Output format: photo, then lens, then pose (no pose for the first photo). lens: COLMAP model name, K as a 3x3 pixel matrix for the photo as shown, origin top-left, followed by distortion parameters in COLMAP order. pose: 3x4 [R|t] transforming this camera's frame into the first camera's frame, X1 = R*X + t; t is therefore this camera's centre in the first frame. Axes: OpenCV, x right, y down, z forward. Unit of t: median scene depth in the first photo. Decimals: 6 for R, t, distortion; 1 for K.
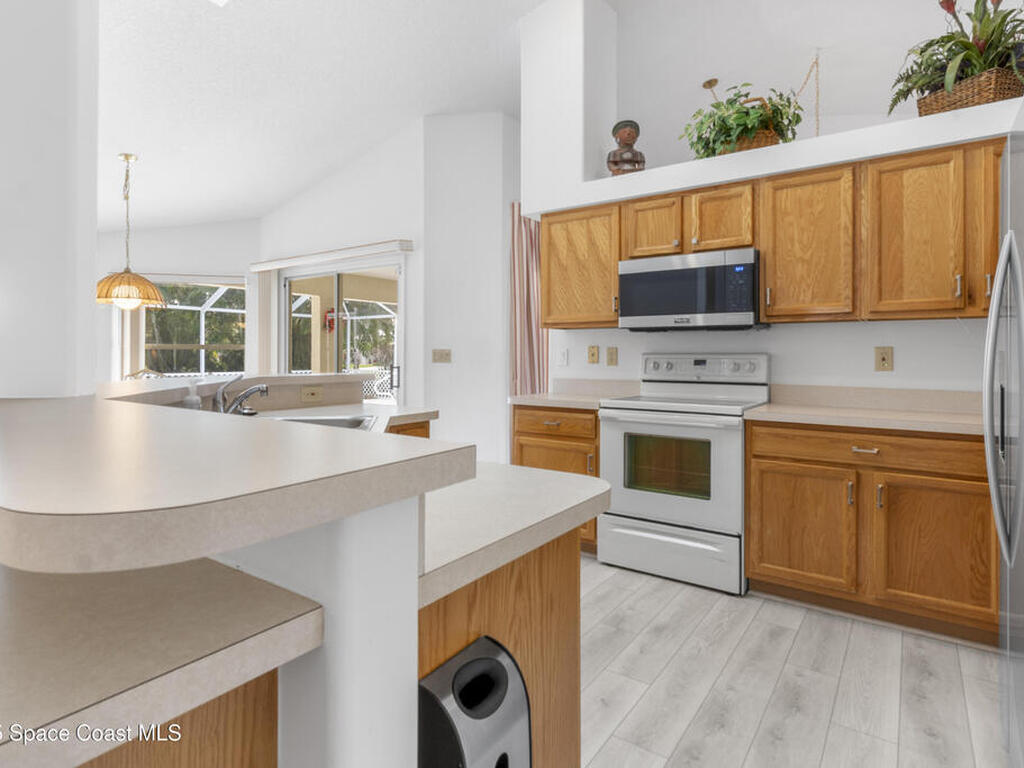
lens RADIAL K [[562.9, 0, 511.9], [0, 562.9, 374.7], [0, 0, 1]] dist [-0.001132, -0.000523]
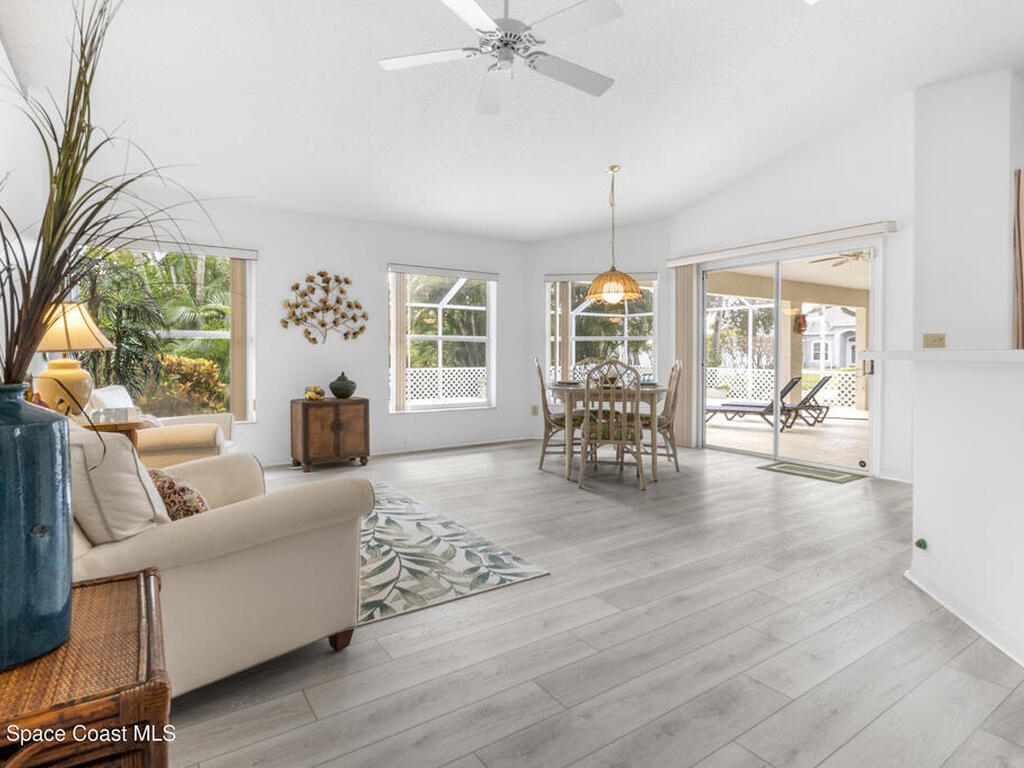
lens RADIAL K [[562.9, 0, 512.2], [0, 562.9, 381.7], [0, 0, 1]] dist [-0.001132, -0.000523]
pose [[0.939204, 0.009713, -0.343222, -0.465060], [-0.005470, 0.999896, 0.013329, 0.027275], [0.343316, -0.010642, 0.939160, -0.131820]]
